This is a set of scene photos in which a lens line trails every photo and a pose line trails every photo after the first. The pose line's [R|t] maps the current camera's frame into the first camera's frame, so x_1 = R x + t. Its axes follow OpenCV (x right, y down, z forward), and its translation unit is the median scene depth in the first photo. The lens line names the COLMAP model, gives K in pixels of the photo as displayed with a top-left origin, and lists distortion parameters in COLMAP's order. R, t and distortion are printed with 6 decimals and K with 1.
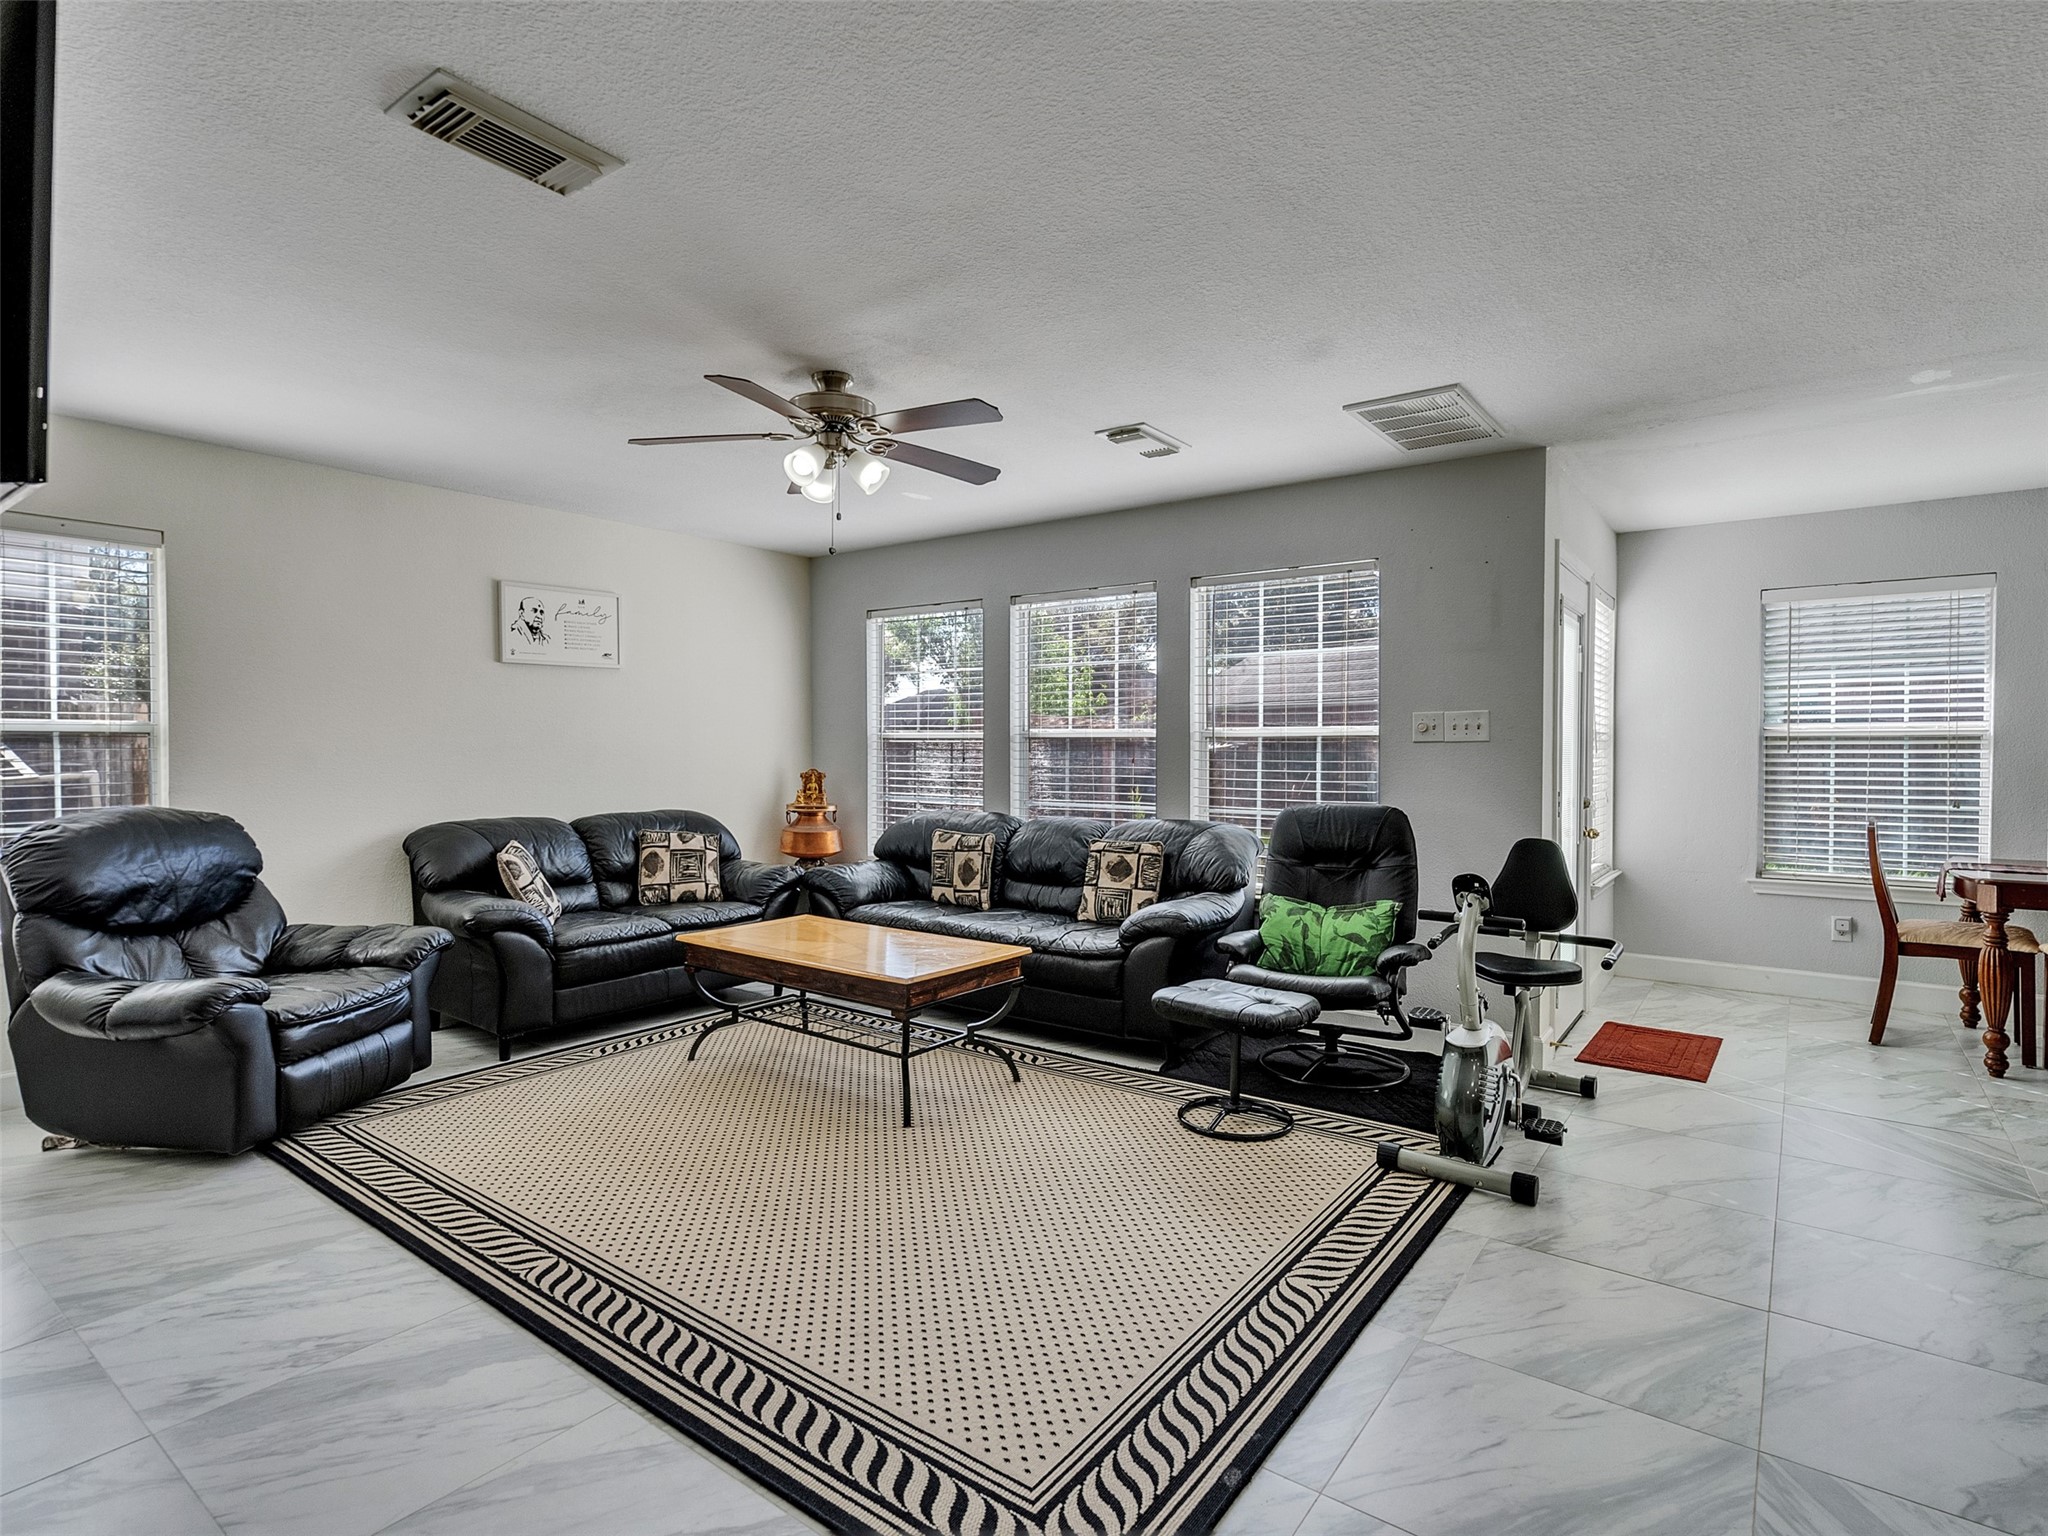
lens RADIAL K [[1043.0, 0, 1004.9], [0, 1043.0, 765.8], [0, 0, 1]] dist [-0.003565, 0.000859]
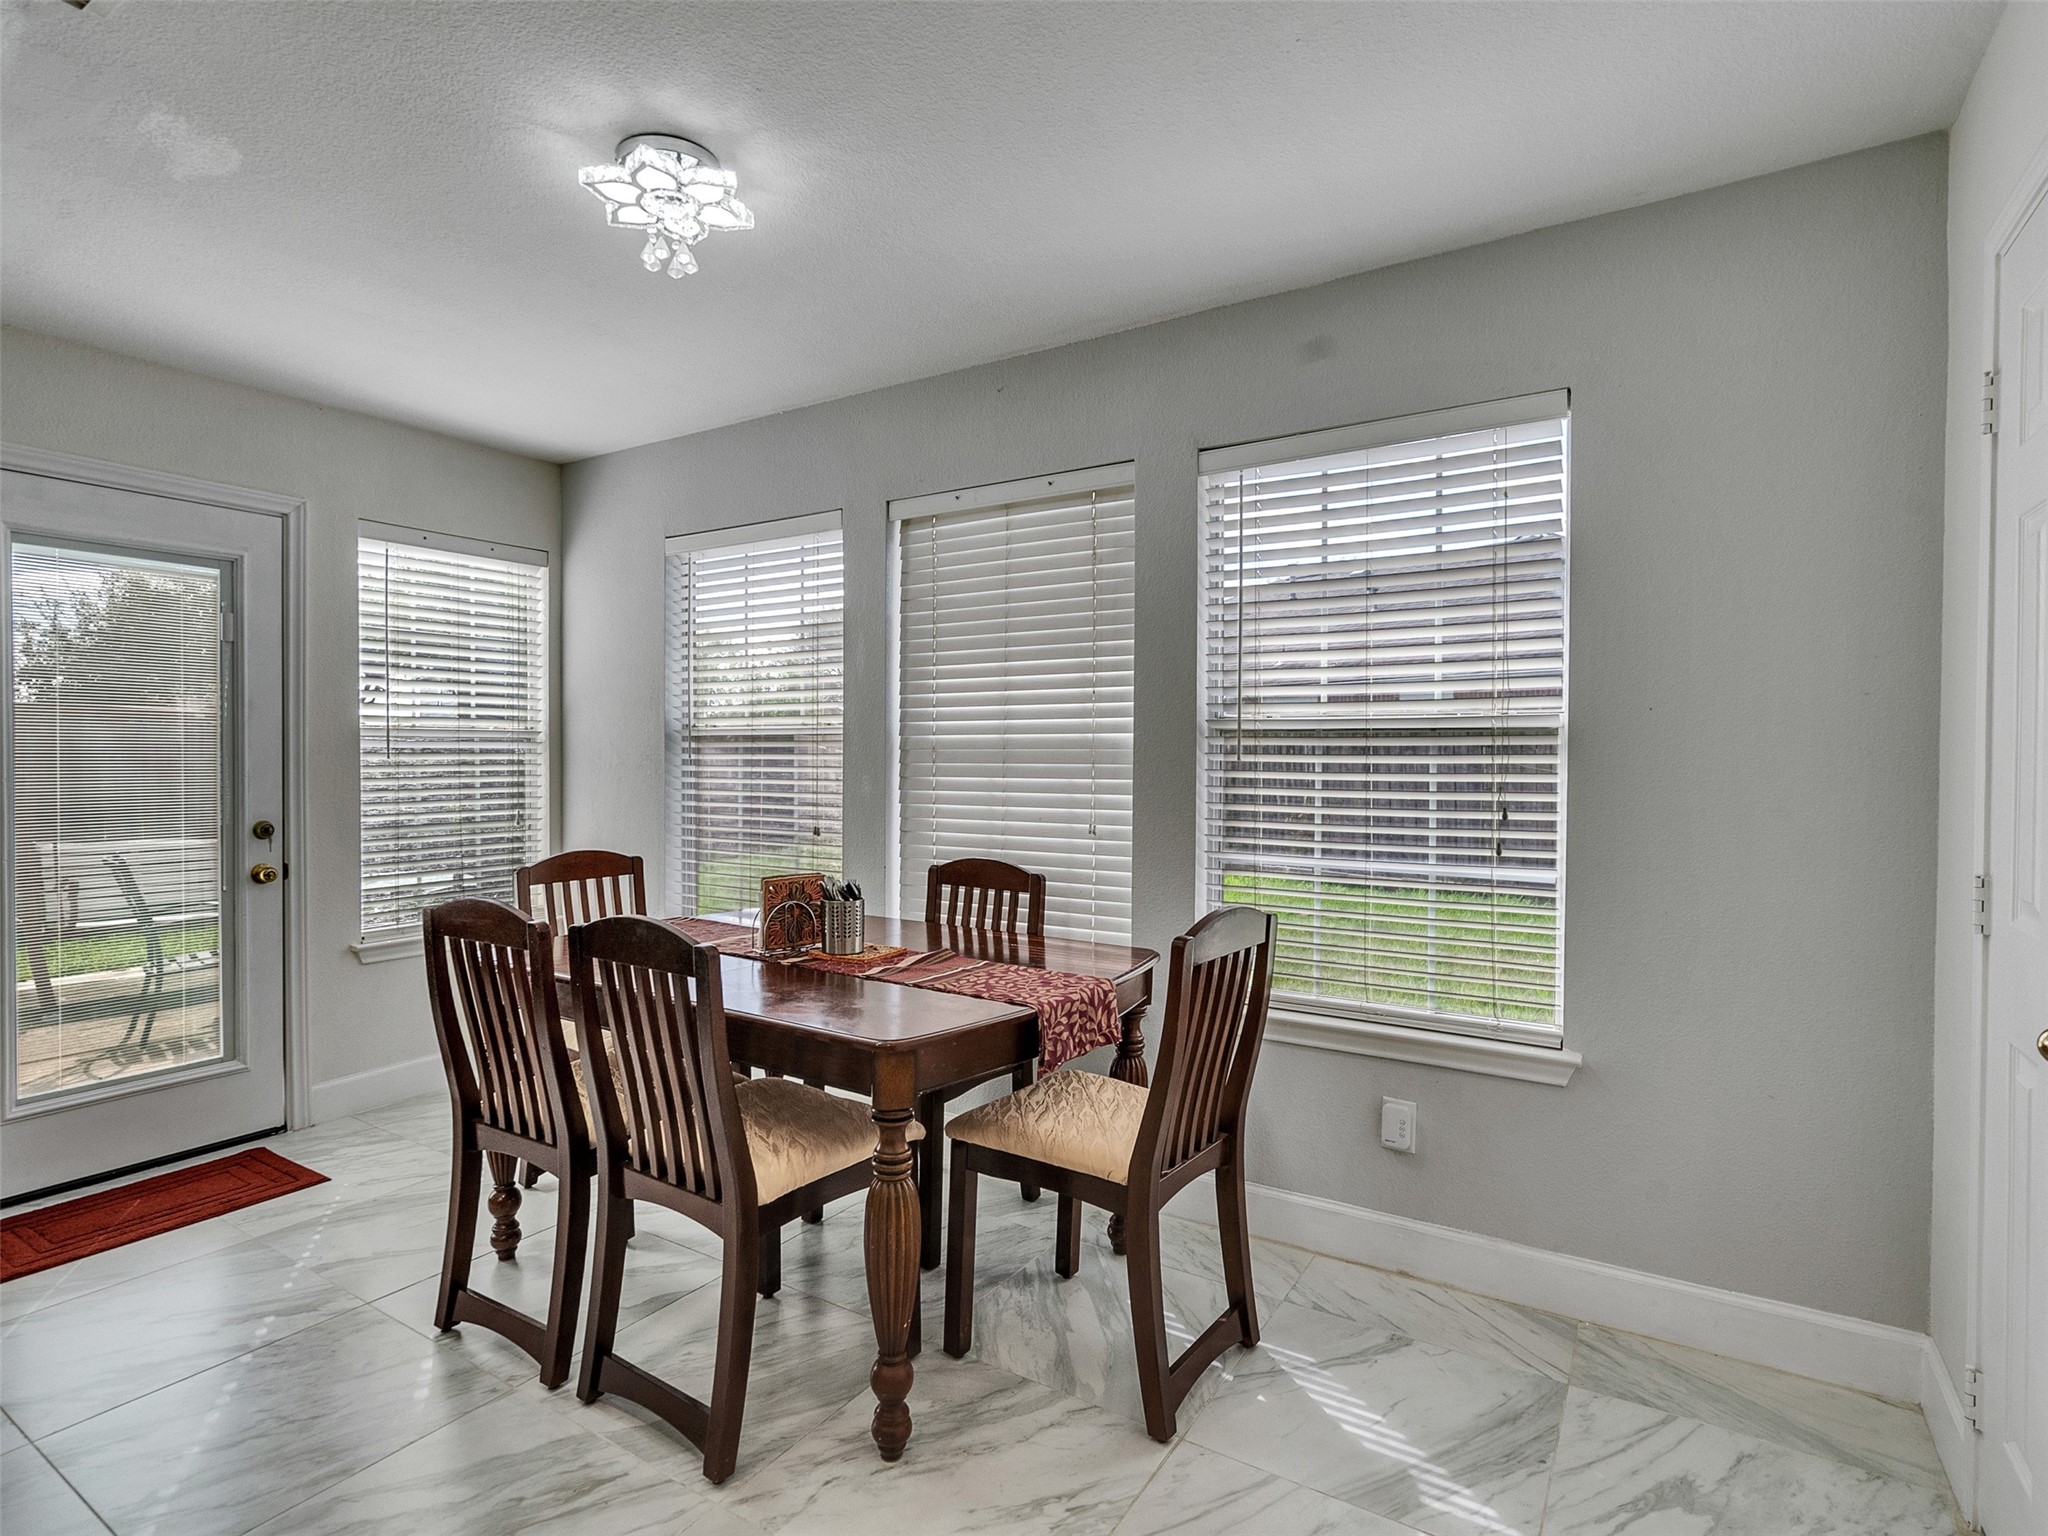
lens RADIAL K [[1043.0, 0, 1004.9], [0, 1043.0, 765.8], [0, 0, 1]] dist [-0.003565, 0.000859]
pose [[0.997263, 0.000311, 0.073941, 0.977916], [-0.000157, 0.999998, -0.002089, -0.006277], [-0.073942, 0.002072, 0.997260, 0.264901]]
